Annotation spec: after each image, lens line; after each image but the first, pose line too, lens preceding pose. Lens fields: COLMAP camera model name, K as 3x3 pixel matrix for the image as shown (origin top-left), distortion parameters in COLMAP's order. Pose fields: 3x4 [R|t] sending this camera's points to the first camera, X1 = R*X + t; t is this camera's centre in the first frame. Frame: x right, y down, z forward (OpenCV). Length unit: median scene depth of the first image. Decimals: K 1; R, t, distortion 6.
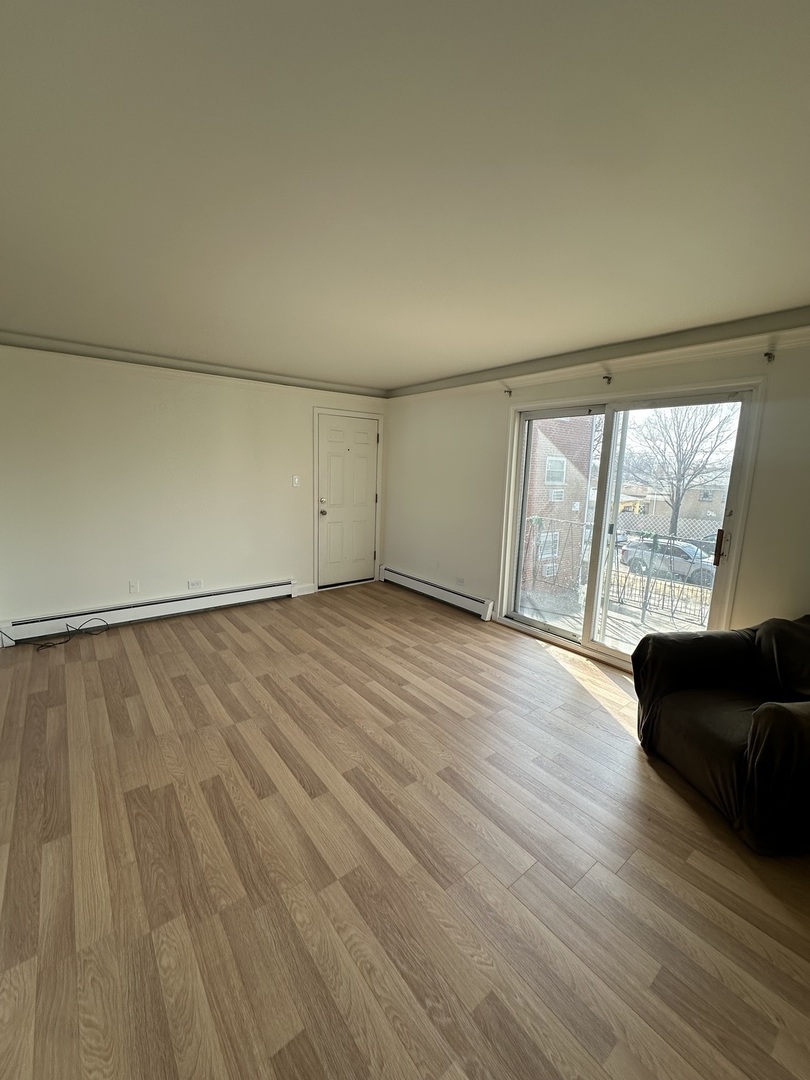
lens RADIAL K [[430.9, 0, 399.3], [0, 430.9, 542.0], [0, 0, 1]] dist [0.002008, -0.000113]
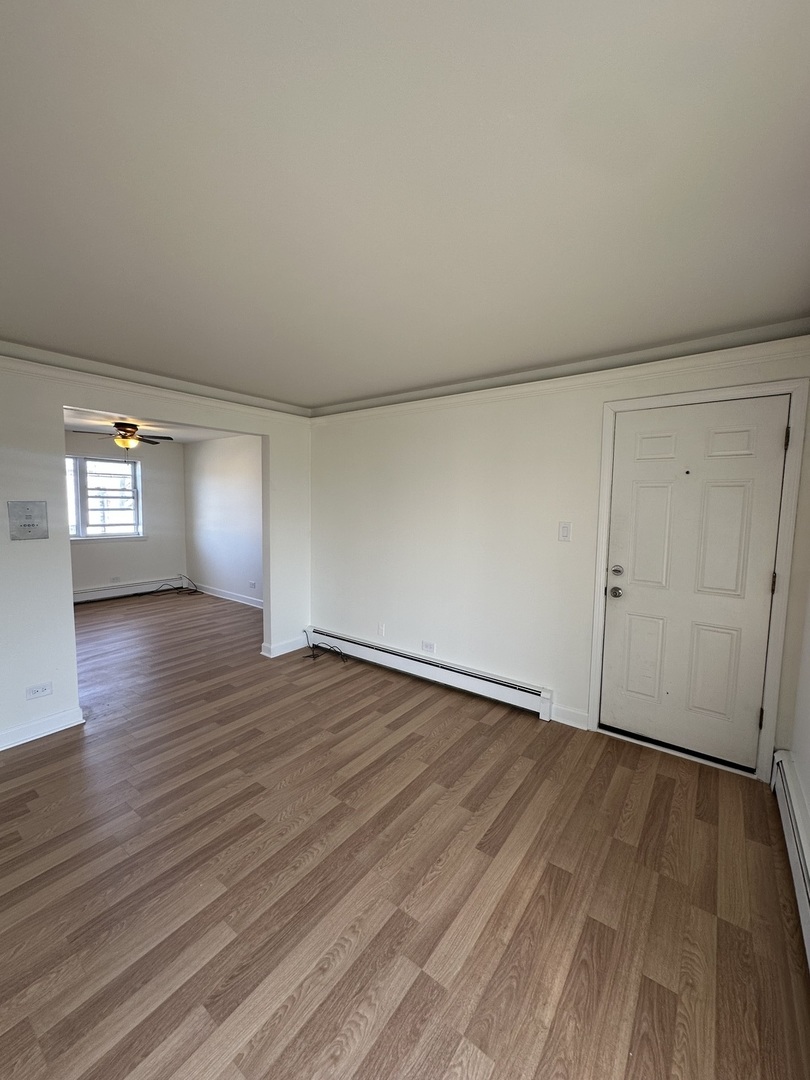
lens RADIAL K [[430.9, 0, 404.8], [0, 430.9, 535.8], [0, 0, 1]] dist [0.002008, -0.000113]
pose [[0.272281, 0.053448, -0.960732, 0.321523], [-0.168079, 0.985747, 0.007205, -0.117022], [0.947424, 0.159518, 0.277384, 0.715173]]
